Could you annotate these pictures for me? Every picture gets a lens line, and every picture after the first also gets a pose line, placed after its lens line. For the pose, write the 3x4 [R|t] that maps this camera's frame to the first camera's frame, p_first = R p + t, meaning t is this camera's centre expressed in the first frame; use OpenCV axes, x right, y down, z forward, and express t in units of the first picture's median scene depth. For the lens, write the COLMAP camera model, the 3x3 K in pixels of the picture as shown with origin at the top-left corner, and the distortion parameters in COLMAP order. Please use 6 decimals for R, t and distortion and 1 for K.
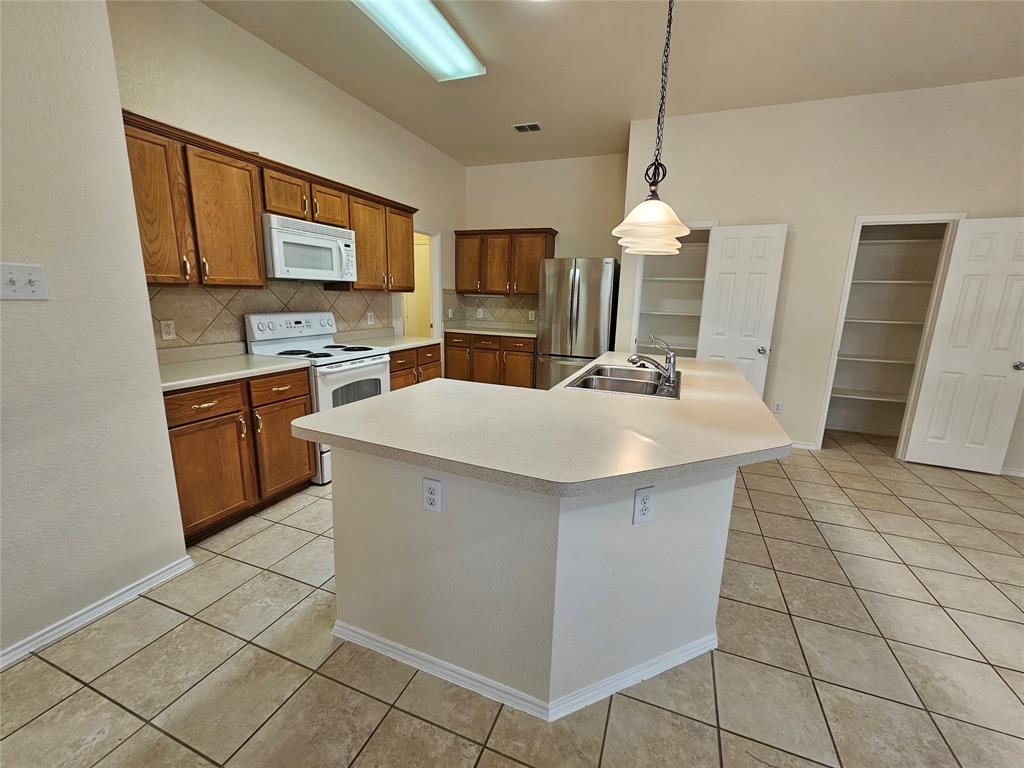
lens RADIAL K [[418.5, 0, 517.9], [0, 418.5, 381.7], [0, 0, 1]] dist [-0.002624, 0.000374]
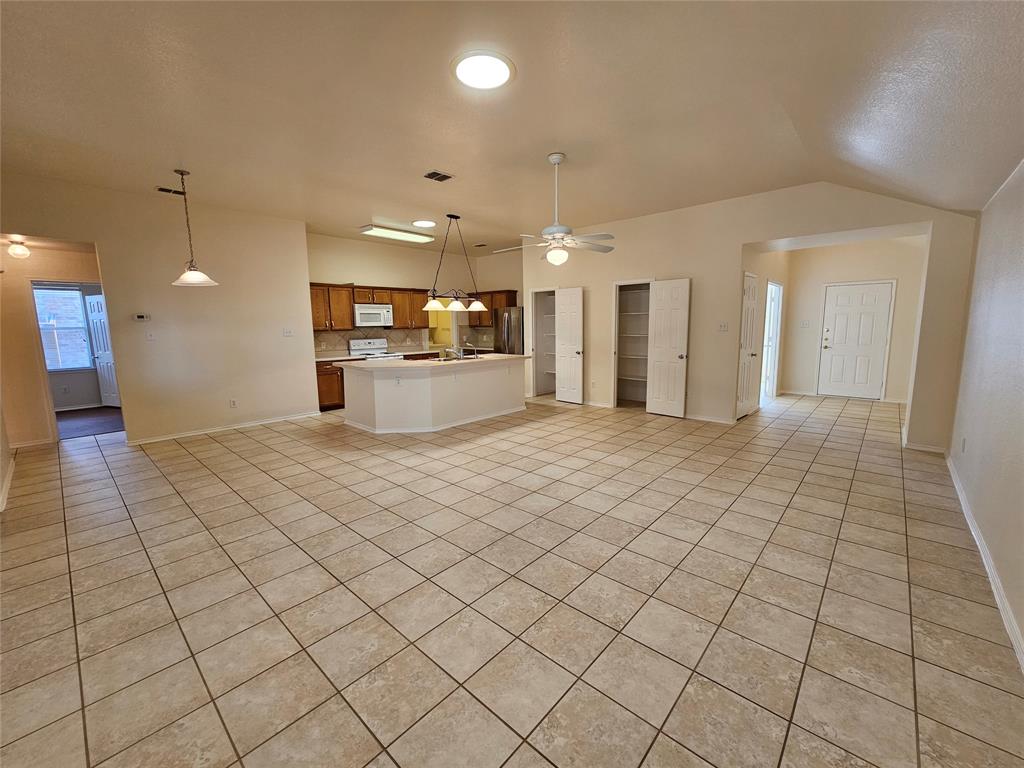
lens RADIAL K [[416.3, 0, 516.8], [0, 416.3, 381.3], [0, 0, 1]] dist [-0.002554, 0.000130]
pose [[0.934195, 0.009126, -0.356646, 1.126476], [-0.033481, 0.997504, -0.062175, 0.201750], [0.355189, 0.070025, 0.932168, -0.940187]]
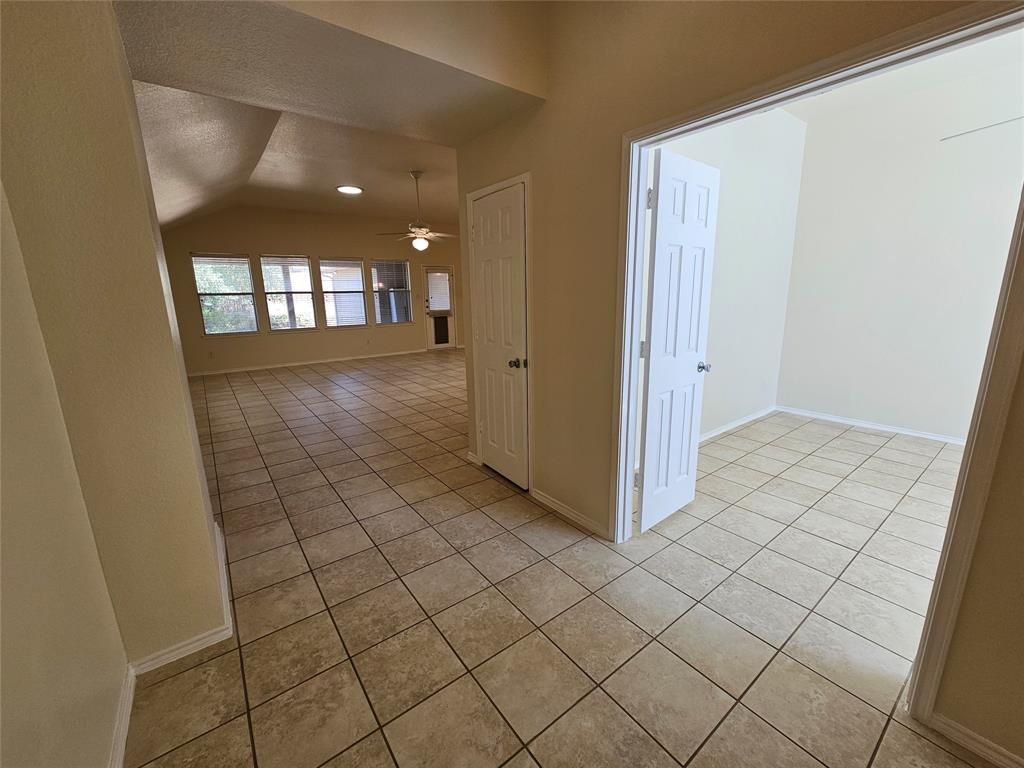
lens RADIAL K [[416.3, 0, 516.8], [0, 416.3, 381.3], [0, 0, 1]] dist [-0.002554, 0.000130]
pose [[-0.523952, 0.159652, -0.836651, 2.126049], [-0.169723, 0.943007, 0.286236, -0.262903], [0.834667, 0.291973, -0.466994, 1.504276]]
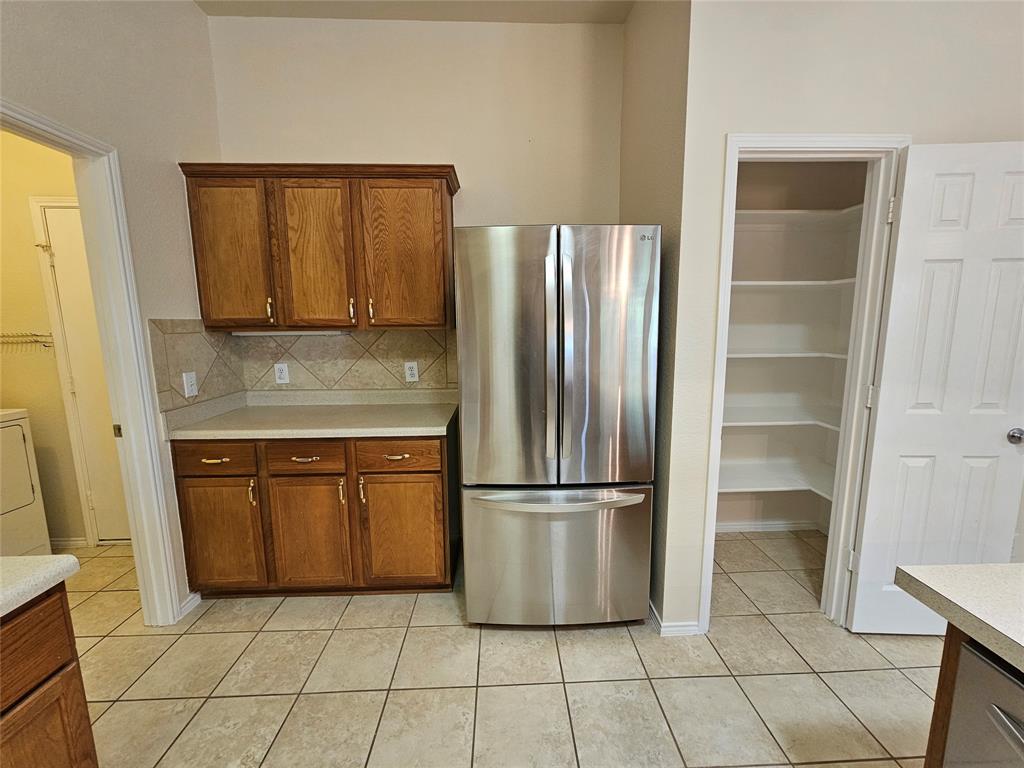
lens RADIAL K [[418.5, 0, 517.9], [0, 418.5, 381.7], [0, 0, 1]] dist [-0.002624, 0.000374]
pose [[0.917189, -0.089547, 0.388261, -0.063017], [0.111535, 0.993164, -0.034420, -0.198826], [-0.382524, 0.074875, 0.920907, 0.904067]]
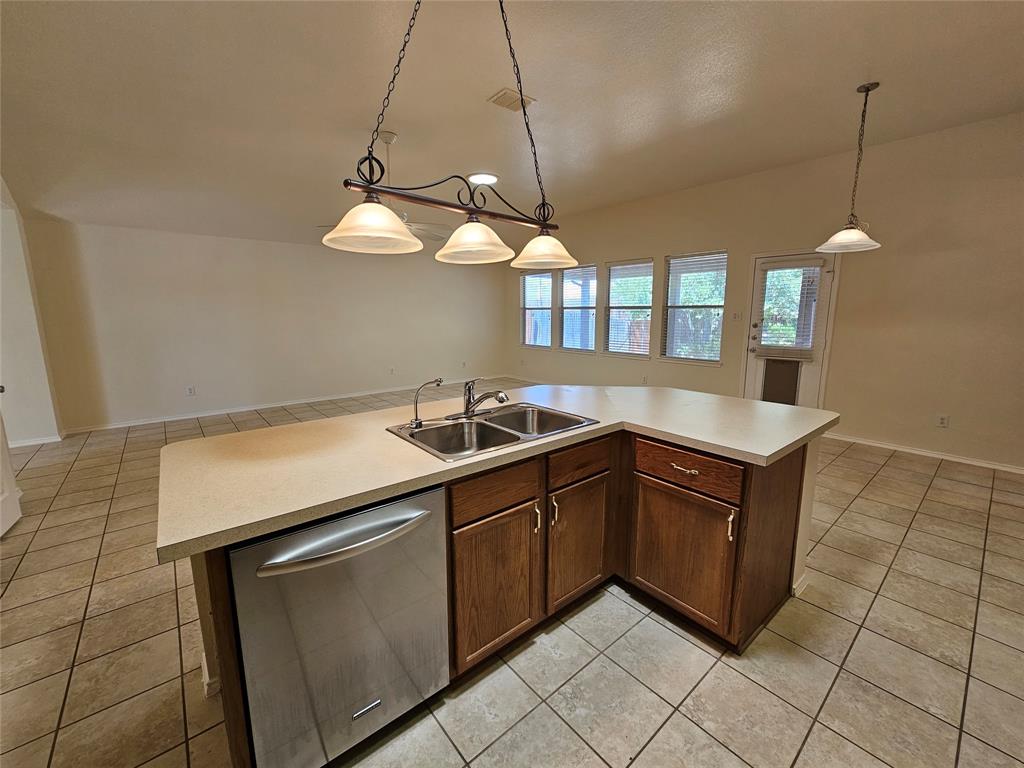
lens RADIAL K [[418.5, 0, 517.9], [0, 418.5, 381.7], [0, 0, 1]] dist [-0.002624, 0.000374]
pose [[-0.879283, -0.105662, 0.464432, -0.092332], [0.073324, 0.933431, 0.351184, -0.251951], [-0.470622, 0.342844, -0.813003, 1.121816]]
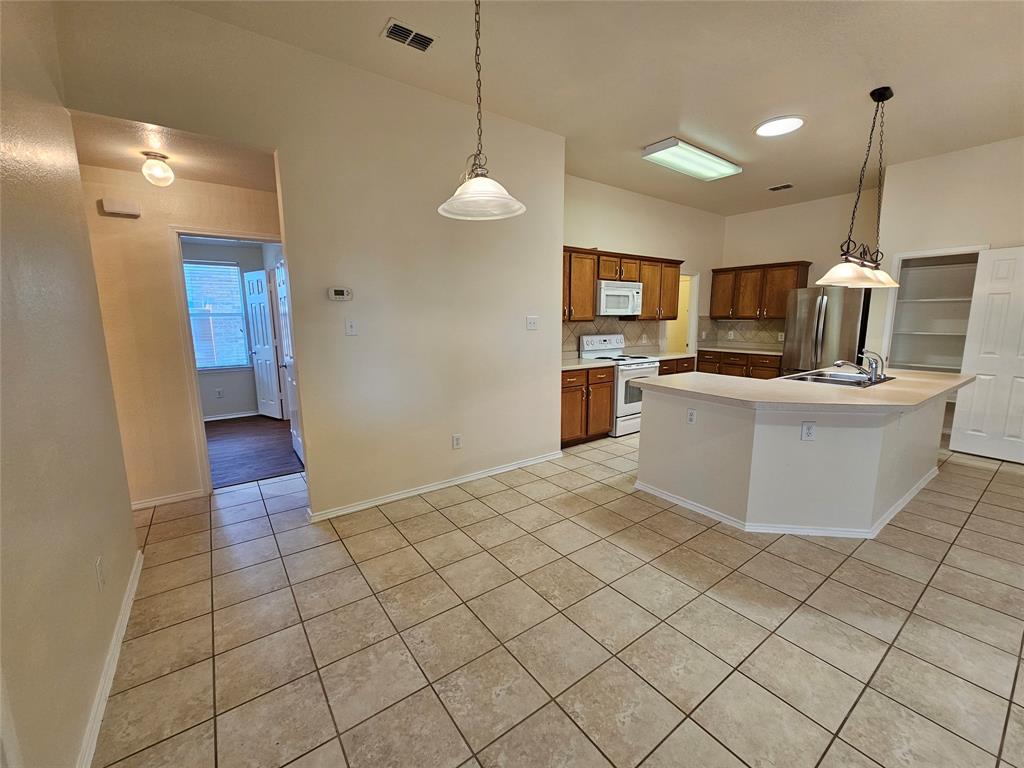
lens RADIAL K [[418.5, 0, 517.9], [0, 418.5, 381.7], [0, 0, 1]] dist [-0.002624, 0.000374]
pose [[0.841789, 0.052187, -0.537279, 0.078771], [-0.082239, 0.996096, -0.032096, 0.096774], [0.533506, 0.071203, 0.842794, -0.541151]]
